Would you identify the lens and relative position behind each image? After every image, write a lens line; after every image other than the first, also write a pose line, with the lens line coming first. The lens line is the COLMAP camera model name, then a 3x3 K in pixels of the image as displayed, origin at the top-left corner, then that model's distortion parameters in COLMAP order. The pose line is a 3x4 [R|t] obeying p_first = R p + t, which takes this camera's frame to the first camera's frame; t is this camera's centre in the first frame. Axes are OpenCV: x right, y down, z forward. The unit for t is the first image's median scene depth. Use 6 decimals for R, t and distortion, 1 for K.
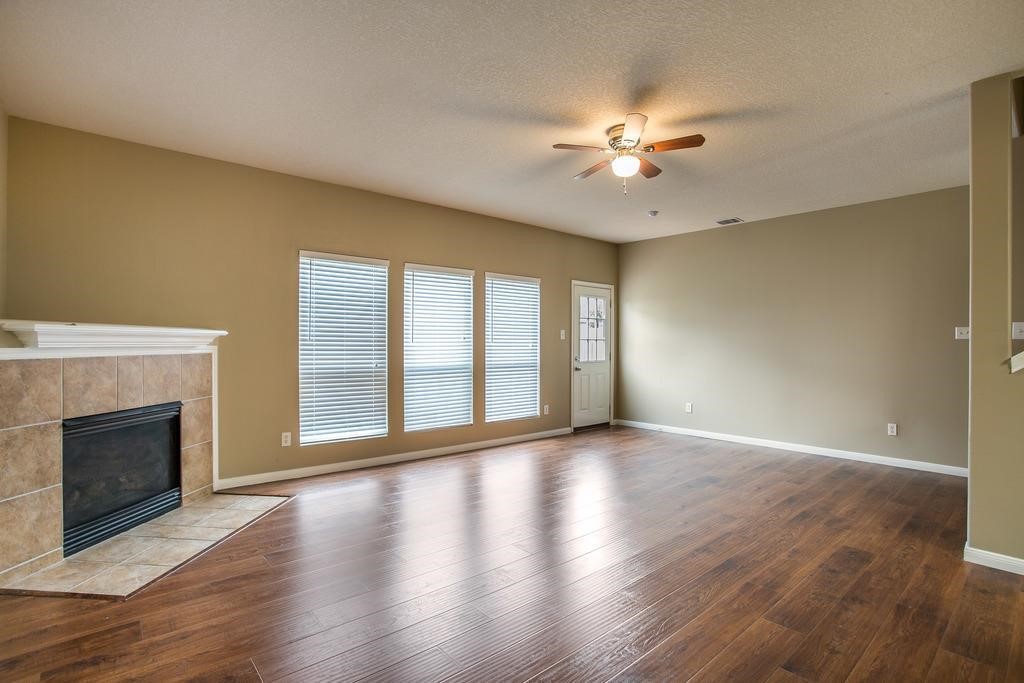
lens RADIAL K [[498.8, 0, 509.1], [0, 498.8, 342.4], [0, 0, 1]] dist [-0.002477, -0.000562]
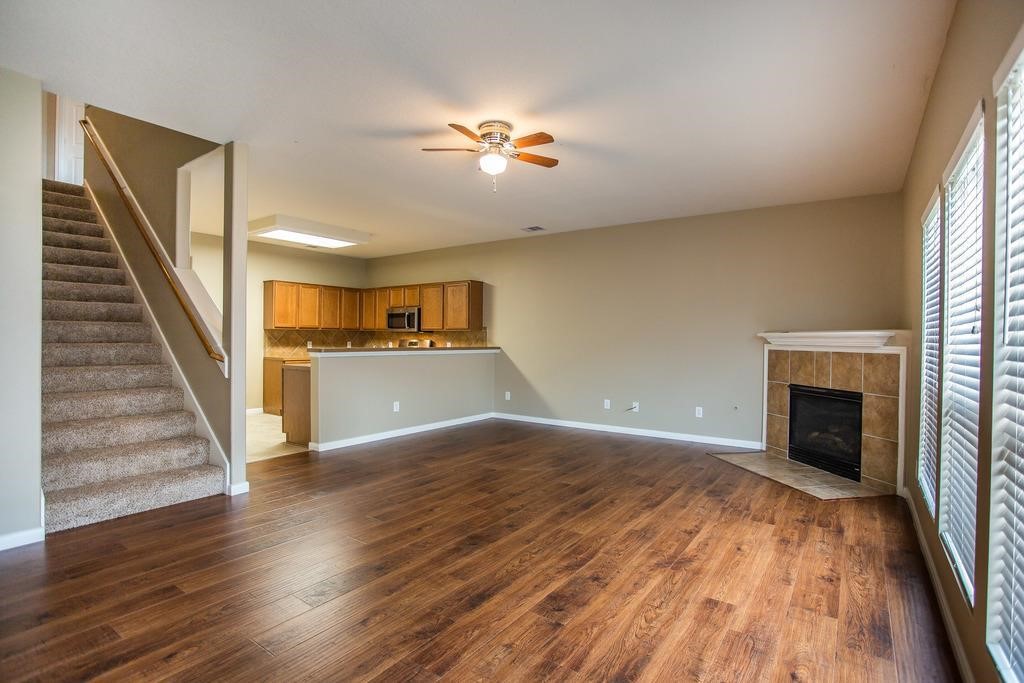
lens RADIAL K [[498.8, 0, 514.5], [0, 498.8, 341.2], [0, 0, 1]] dist [-0.002477, -0.000562]
pose [[-0.971933, -0.016755, -0.234661, 0.420130], [-0.017615, 0.999844, 0.001569, 0.008608], [0.234598, 0.005658, -0.972076, 1.977207]]
